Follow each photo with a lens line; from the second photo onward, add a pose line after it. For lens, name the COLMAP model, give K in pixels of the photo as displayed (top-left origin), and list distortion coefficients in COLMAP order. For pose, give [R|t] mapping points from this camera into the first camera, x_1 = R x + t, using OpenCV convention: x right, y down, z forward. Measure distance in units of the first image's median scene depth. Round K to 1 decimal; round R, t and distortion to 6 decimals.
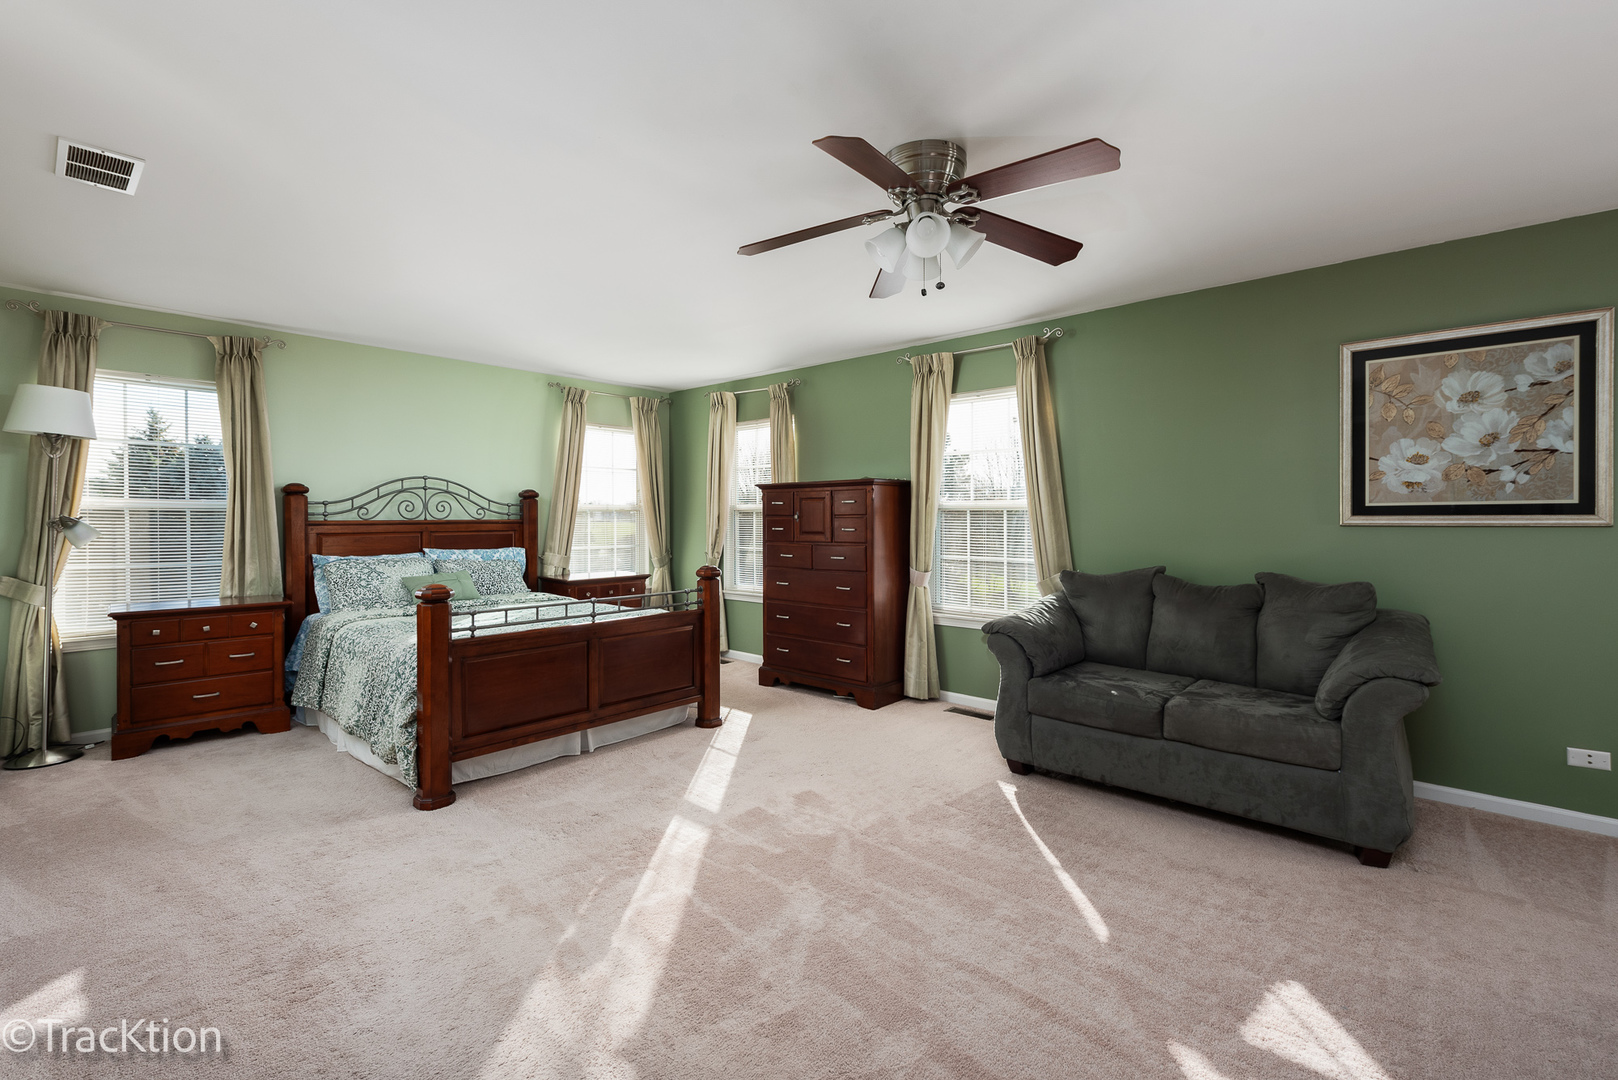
lens RADIAL K [[710.3, 0, 801.5], [0, 710.3, 526.6], [0, 0, 1]] dist [0.010297, -0.003316]
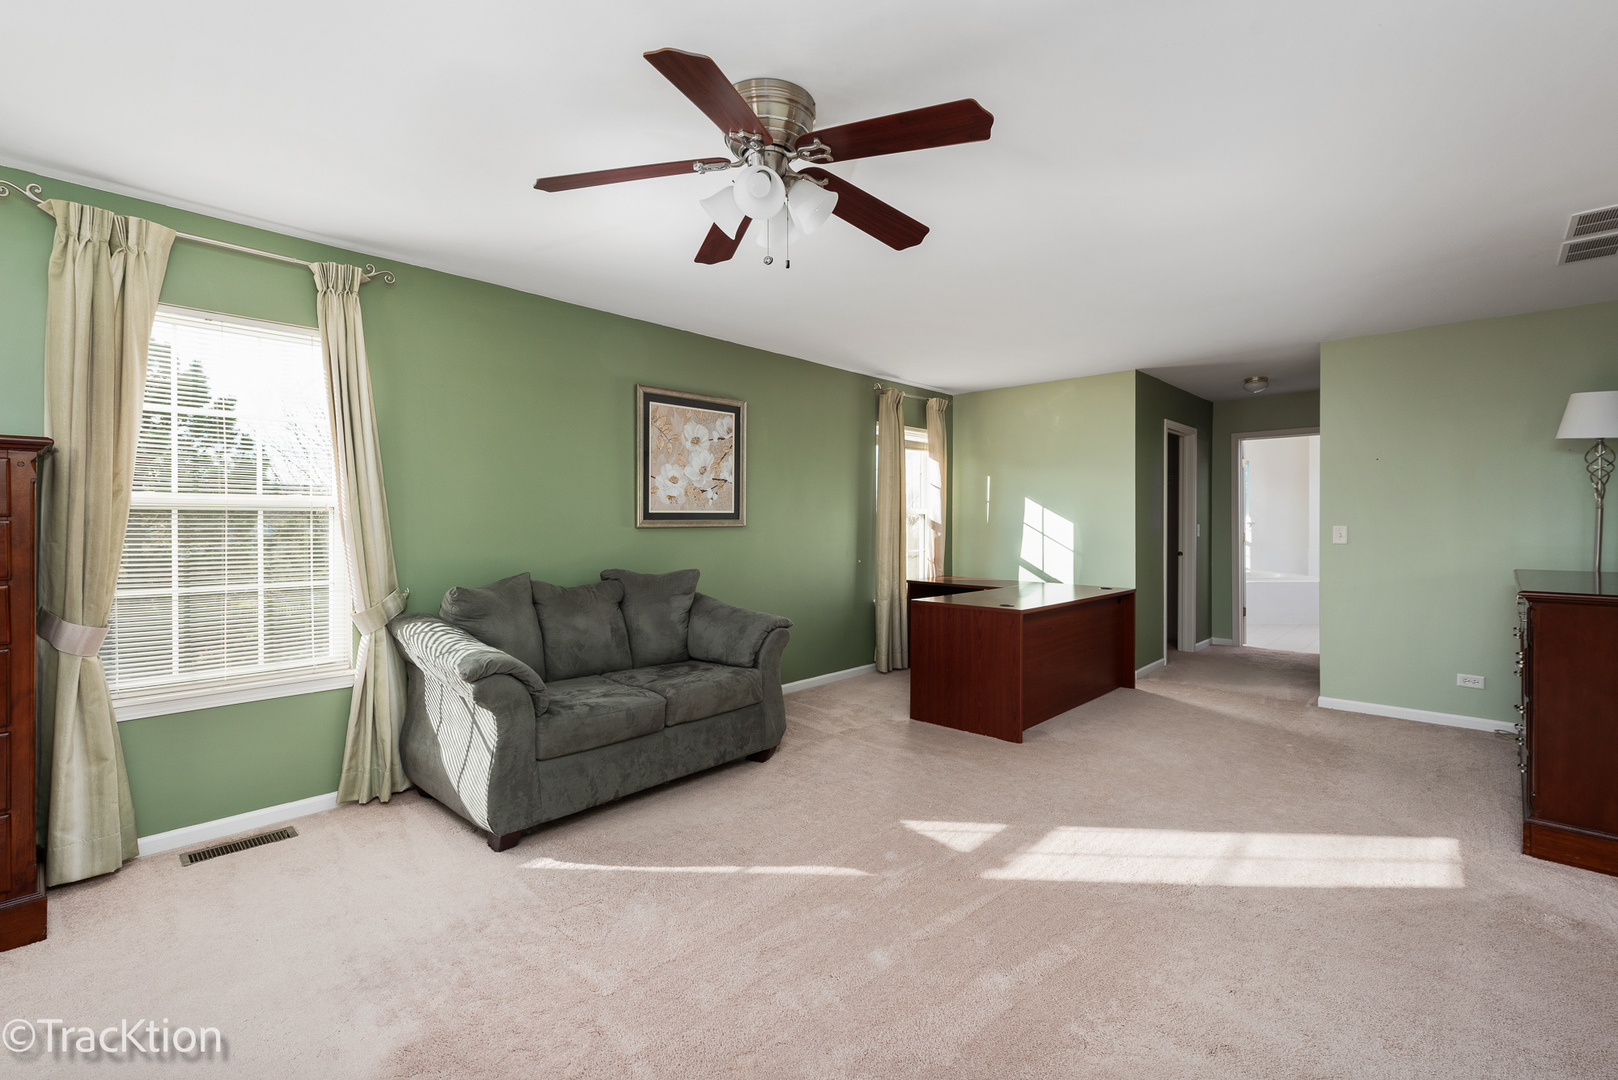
lens RADIAL K [[710.3, 0, 801.0], [0, 710.3, 526.7], [0, 0, 1]] dist [0.010297, -0.003316]
pose [[0.015036, -0.011880, 0.999816, -0.538525], [0.011062, 0.999870, 0.011714, -0.016425], [-0.999826, 0.010884, 0.015165, 0.751208]]
